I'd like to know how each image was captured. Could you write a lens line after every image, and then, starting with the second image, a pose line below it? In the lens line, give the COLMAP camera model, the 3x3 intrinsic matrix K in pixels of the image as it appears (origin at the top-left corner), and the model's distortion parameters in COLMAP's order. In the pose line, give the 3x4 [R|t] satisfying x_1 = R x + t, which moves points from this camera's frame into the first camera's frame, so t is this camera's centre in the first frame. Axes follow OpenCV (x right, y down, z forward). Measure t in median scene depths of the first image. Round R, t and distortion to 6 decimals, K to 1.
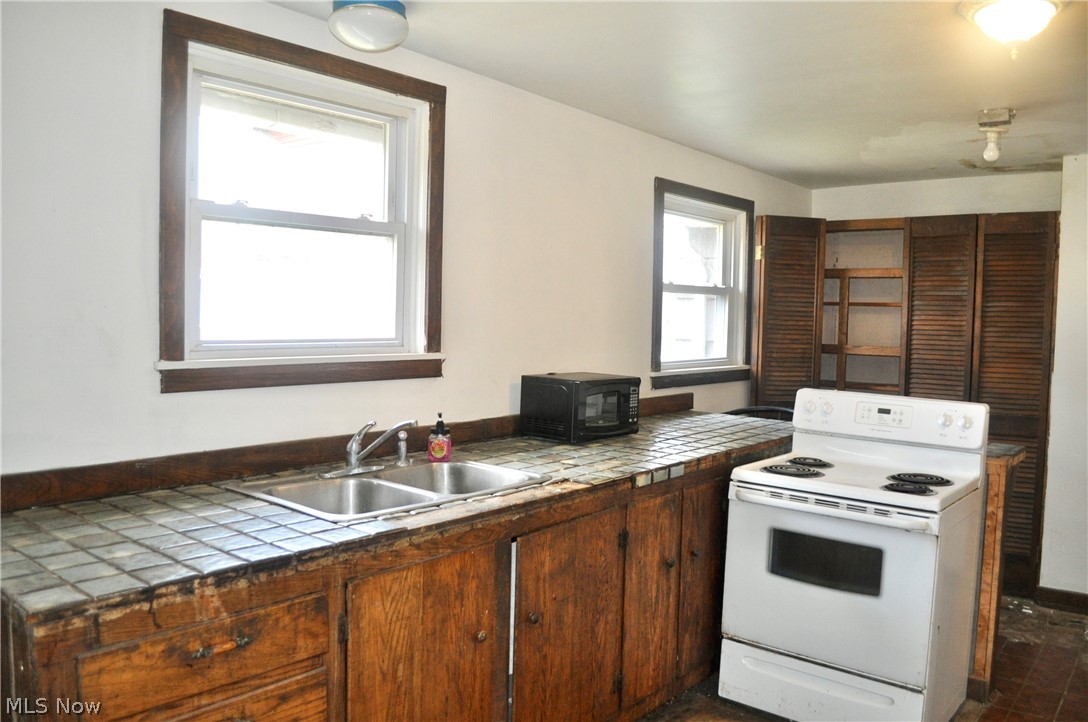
lens RADIAL K [[835.9, 0, 544.0], [0, 835.9, 361.0], [0, 0, 1]] dist [-0.125563, -0.000560]
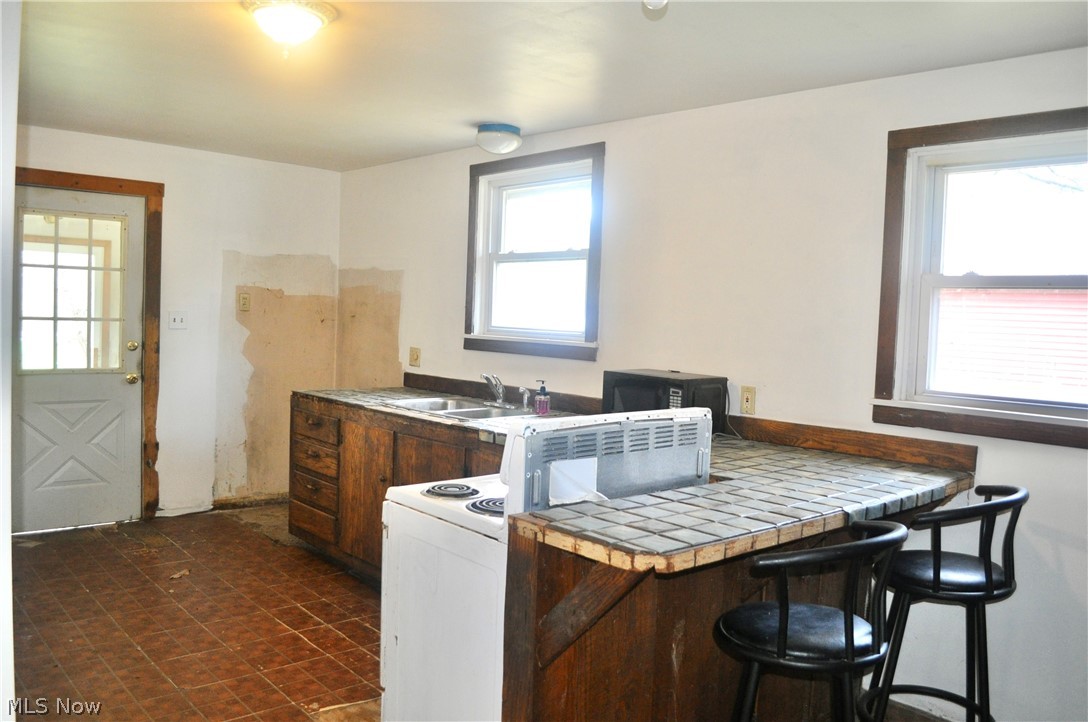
lens RADIAL K [[835.9, 0, 544.0], [0, 835.9, 361.0], [0, 0, 1]] dist [-0.125563, -0.000560]
pose [[-0.130137, 0.027213, -0.991123, 1.582284], [-0.096604, 0.994519, 0.039991, -0.035166], [0.986779, 0.100951, -0.126795, 1.445352]]
